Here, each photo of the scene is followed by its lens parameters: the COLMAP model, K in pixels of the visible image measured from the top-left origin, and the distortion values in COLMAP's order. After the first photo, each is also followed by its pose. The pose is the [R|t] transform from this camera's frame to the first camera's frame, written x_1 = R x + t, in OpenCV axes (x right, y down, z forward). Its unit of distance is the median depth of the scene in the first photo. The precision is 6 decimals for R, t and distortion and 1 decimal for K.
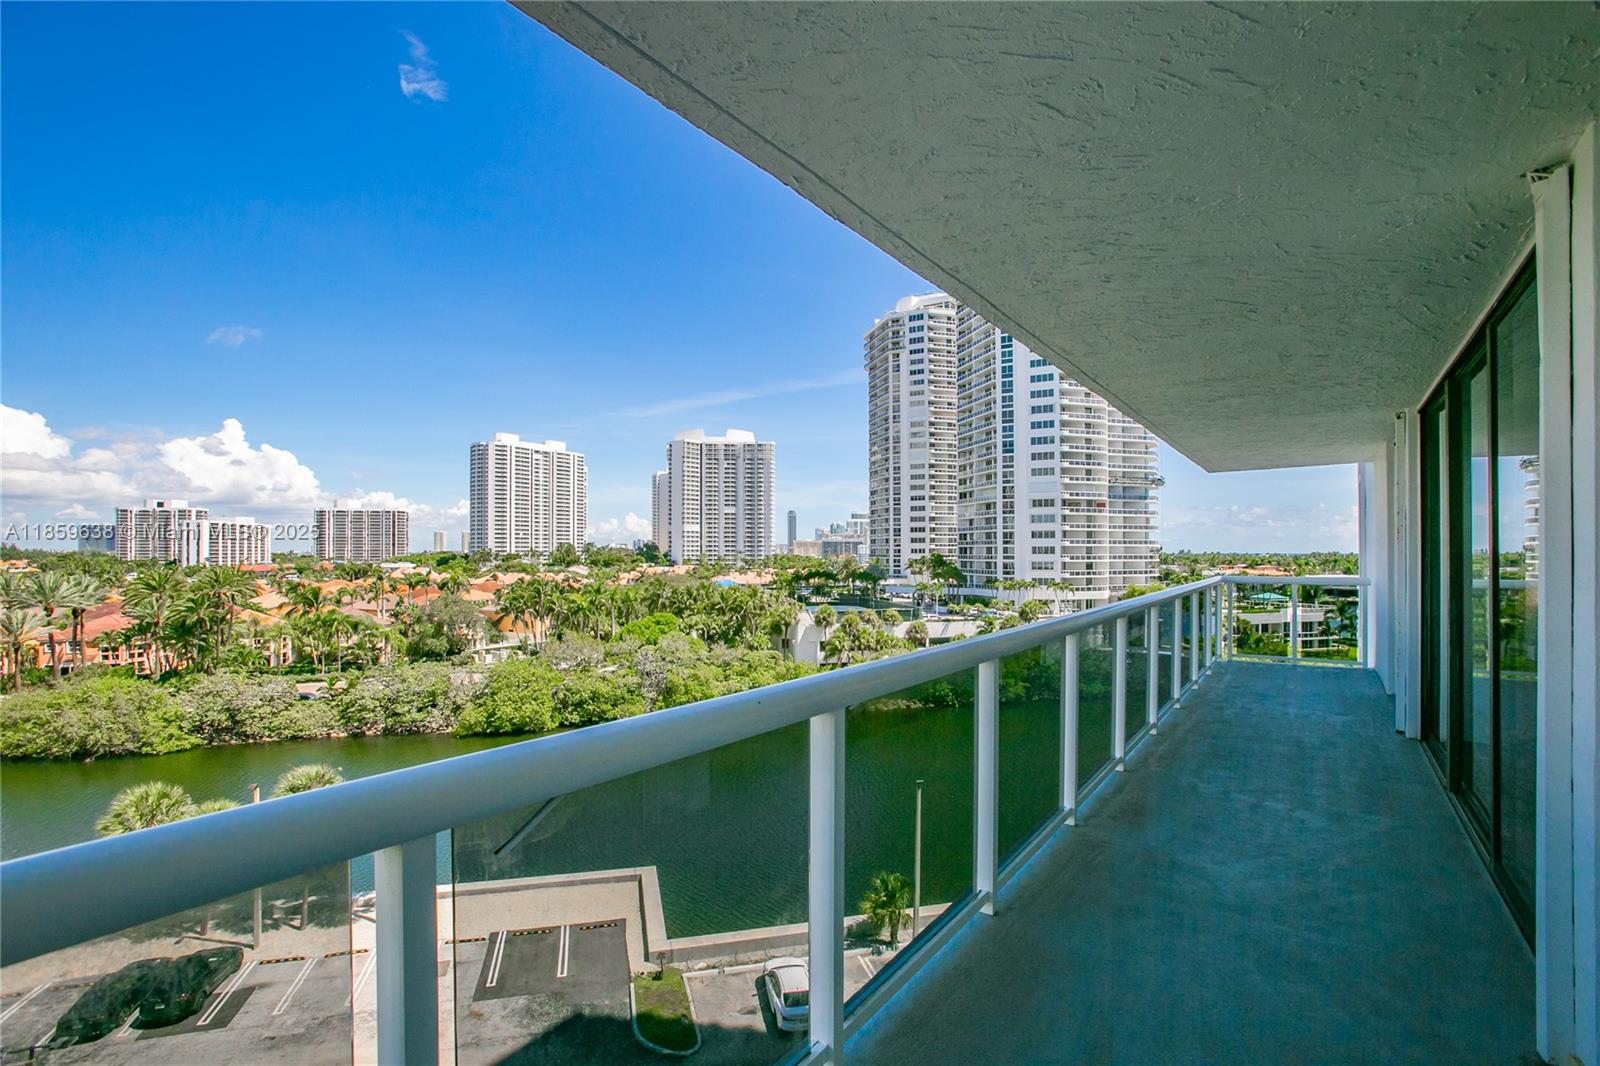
lens RADIAL K [[741.3, 0, 831.4], [0, 741.3, 545.7], [0, 0, 1]] dist [-0.001944, -0.000057]
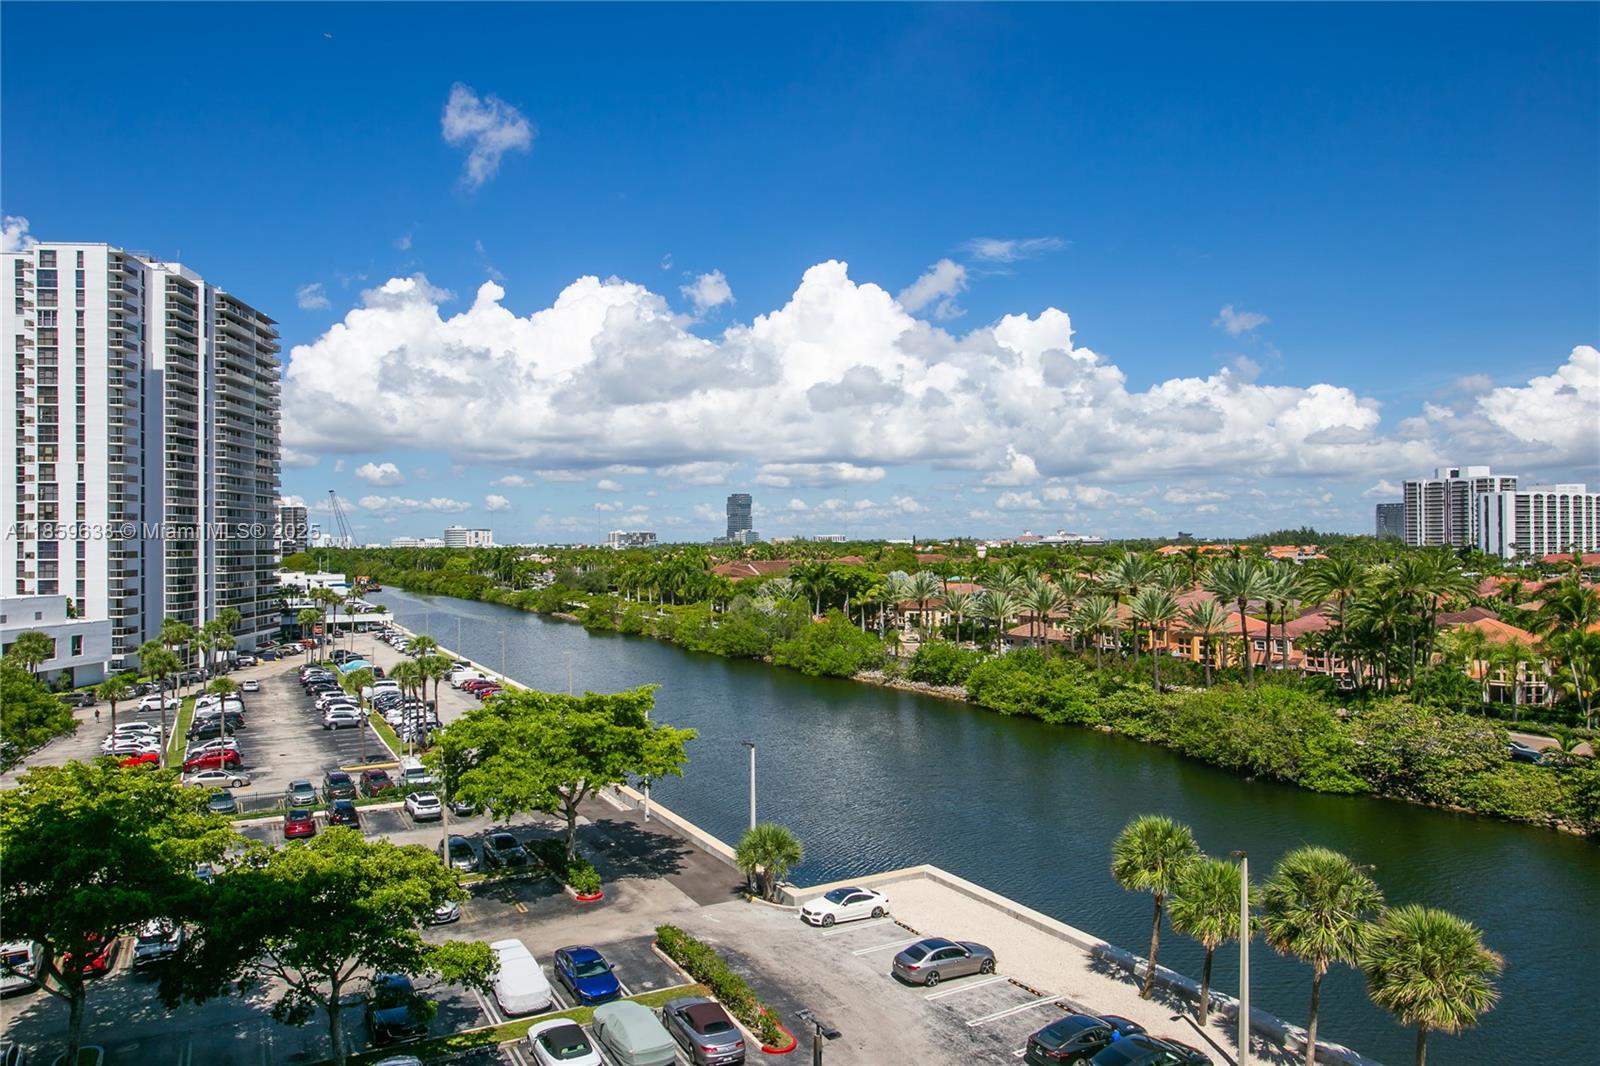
lens RADIAL K [[1077.9, 0, 762.6], [0, 1077.9, 532.1], [0, 0, 1]] dist [0.008111, 0.005351]
pose [[0.204419, -0.009146, -0.978841, 0.084070], [0.014949, 0.999869, -0.006220, 0.001606], [0.978769, -0.013362, 0.204529, 0.144661]]
